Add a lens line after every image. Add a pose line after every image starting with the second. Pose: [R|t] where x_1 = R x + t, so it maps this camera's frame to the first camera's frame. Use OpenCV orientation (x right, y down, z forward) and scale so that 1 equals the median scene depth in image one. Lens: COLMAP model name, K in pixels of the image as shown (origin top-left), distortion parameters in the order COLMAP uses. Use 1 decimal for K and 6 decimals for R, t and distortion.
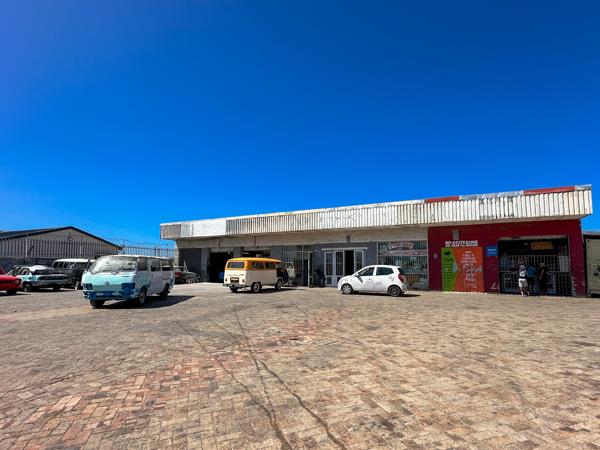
lens RADIAL K [[310.7, 0, 317.9], [0, 310.7, 246.0], [0, 0, 1]] dist [-0.001429, 0.000169]
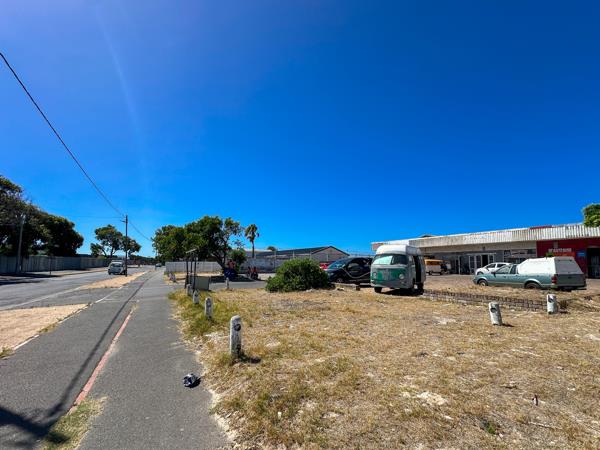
lens RADIAL K [[246.2, 0, 301.4], [0, 246.2, 246.6], [0, 0, 1]] dist [0.000242, -0.001185]
pose [[0.818819, -0.042430, -0.572482, 0.061213], [0.037127, 0.999091, -0.020946, -0.055738], [0.572851, -0.004104, 0.819650, -1.031837]]
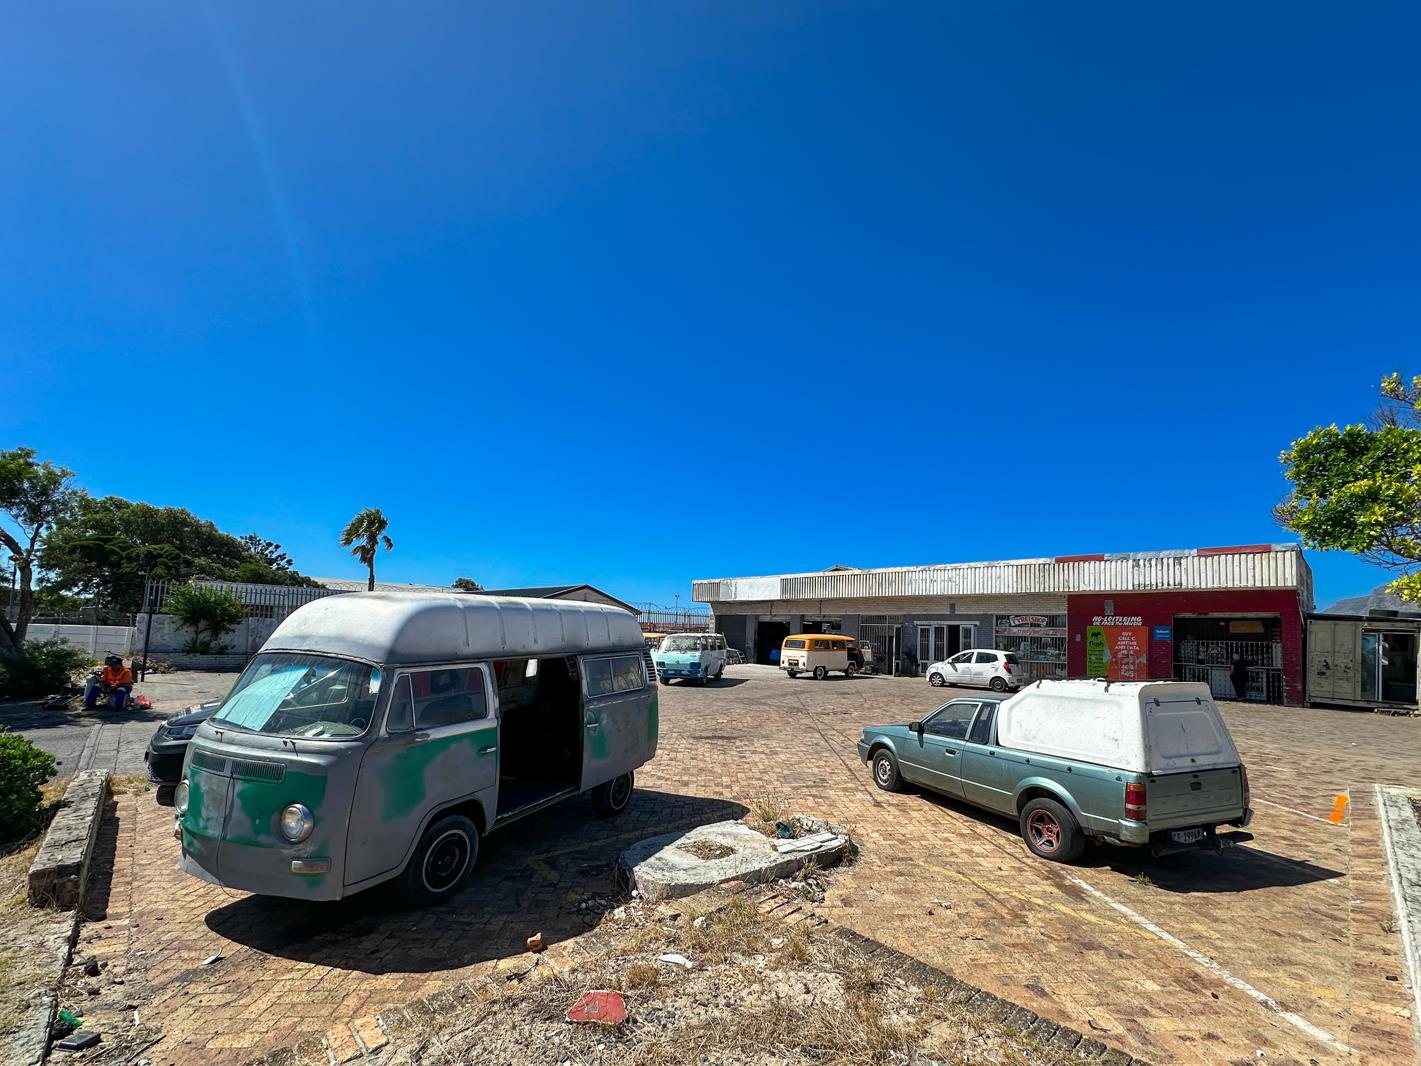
lens RADIAL K [[606.8, 0, 737.0], [0, 606.8, 598.5], [0, 0, 1]] dist [-0.003114, 0.001561]
pose [[0.941028, 0.000098, -0.338328, 0.132000], [0.001441, 0.999990, 0.004295, -0.066151], [0.338325, -0.004529, 0.941018, -0.554451]]
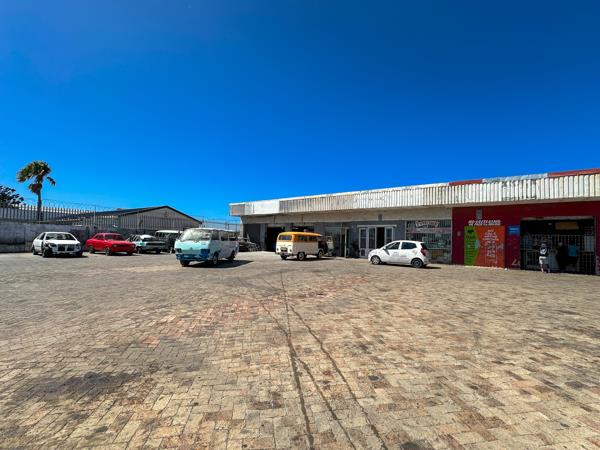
lens RADIAL K [[270.5, 0, 312.4], [0, 270.5, 233.8], [0, 0, 1]] dist [-0.002449, 0.000693]
pose [[0.984312, 0.020044, -0.175297, 0.034538], [-0.012749, 0.999009, 0.042648, -0.001680], [0.175978, -0.039744, 0.983591, -0.047771]]
